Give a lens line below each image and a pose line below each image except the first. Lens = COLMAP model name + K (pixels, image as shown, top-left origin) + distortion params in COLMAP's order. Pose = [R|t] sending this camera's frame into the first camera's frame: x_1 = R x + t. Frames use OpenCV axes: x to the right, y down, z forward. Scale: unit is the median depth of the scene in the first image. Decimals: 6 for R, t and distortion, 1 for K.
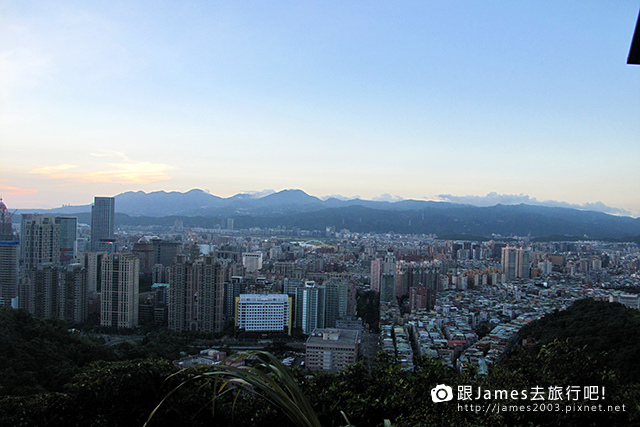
lens RADIAL K [[532.4, 0, 317.6], [0, 532.4, 216.6], [0, 0, 1]] dist [-0.146266, 0.109668]
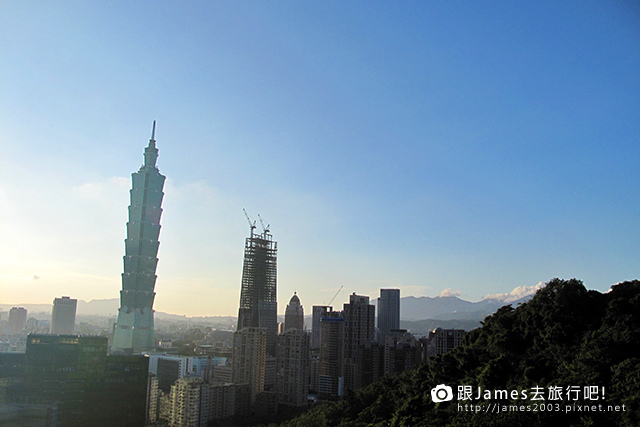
lens RADIAL K [[532.4, 0, 319.8], [0, 532.4, 218.8], [0, 0, 1]] dist [-0.146266, 0.109668]
pose [[0.900736, -0.082419, -0.426476, -0.176840], [-0.003217, 0.980541, -0.196290, 0.060340], [0.434355, 0.178177, 0.882943, 0.047925]]
